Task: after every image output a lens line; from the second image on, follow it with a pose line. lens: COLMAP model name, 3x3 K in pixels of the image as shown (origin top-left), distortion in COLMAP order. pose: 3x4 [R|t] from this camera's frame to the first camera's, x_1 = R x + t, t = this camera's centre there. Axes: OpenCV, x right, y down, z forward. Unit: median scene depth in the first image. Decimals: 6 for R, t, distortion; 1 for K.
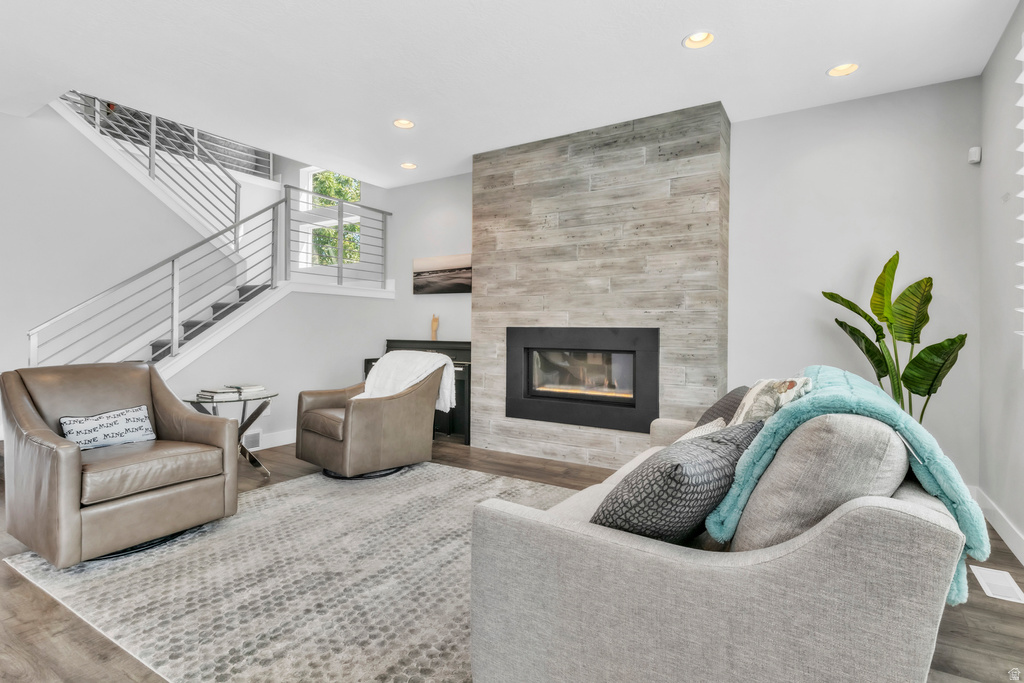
lens RADIAL K [[508.7, 0, 515.1], [0, 508.7, 326.9], [0, 0, 1]] dist [0.016623, -0.006947]
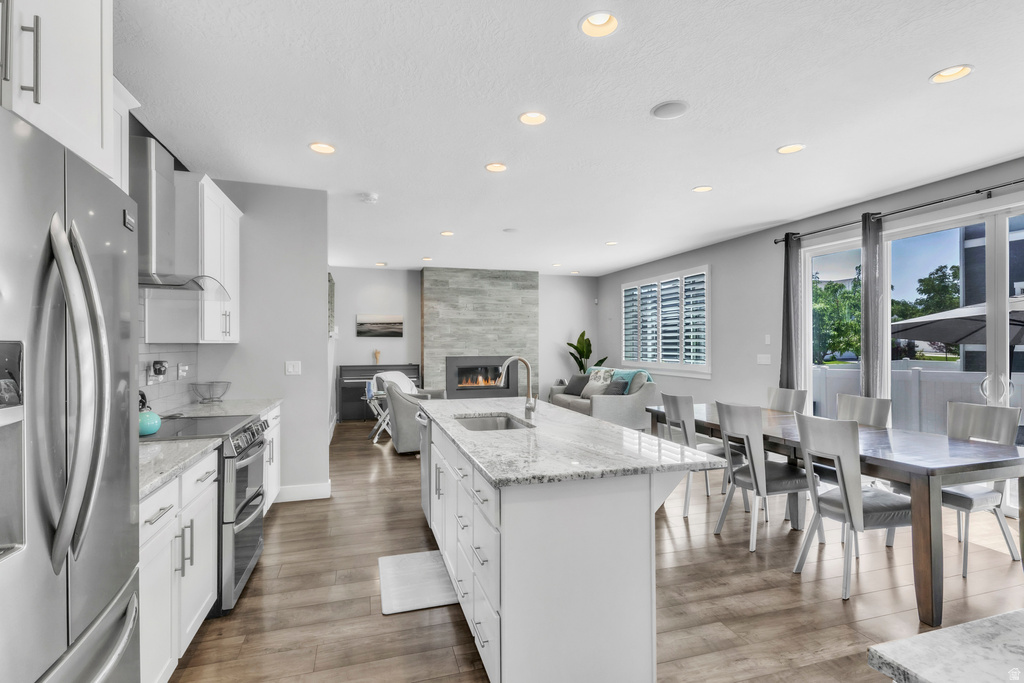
lens RADIAL K [[508.7, 0, 514.6], [0, 508.7, 343.4], [0, 0, 1]] dist [0.016623, -0.006947]
pose [[0.661326, -0.009785, 0.750034, -1.459593], [0.005238, 0.999951, 0.008427, -0.073282], [-0.750080, -0.001644, 0.661345, -0.584932]]
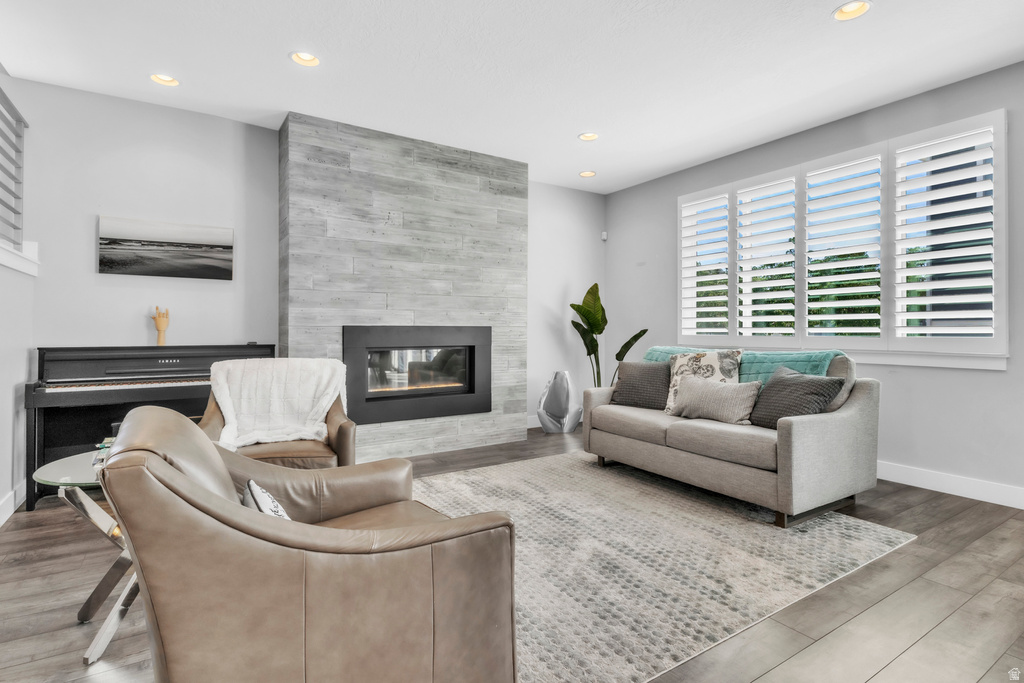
lens RADIAL K [[508.7, 0, 518.5], [0, 508.7, 326.6], [0, 0, 1]] dist [0.016623, -0.006947]
pose [[0.423911, -0.005210, 0.905689, -0.747174], [-0.002225, 0.999974, 0.006793, -0.005440], [-0.905701, -0.004895, 0.423889, 0.370792]]
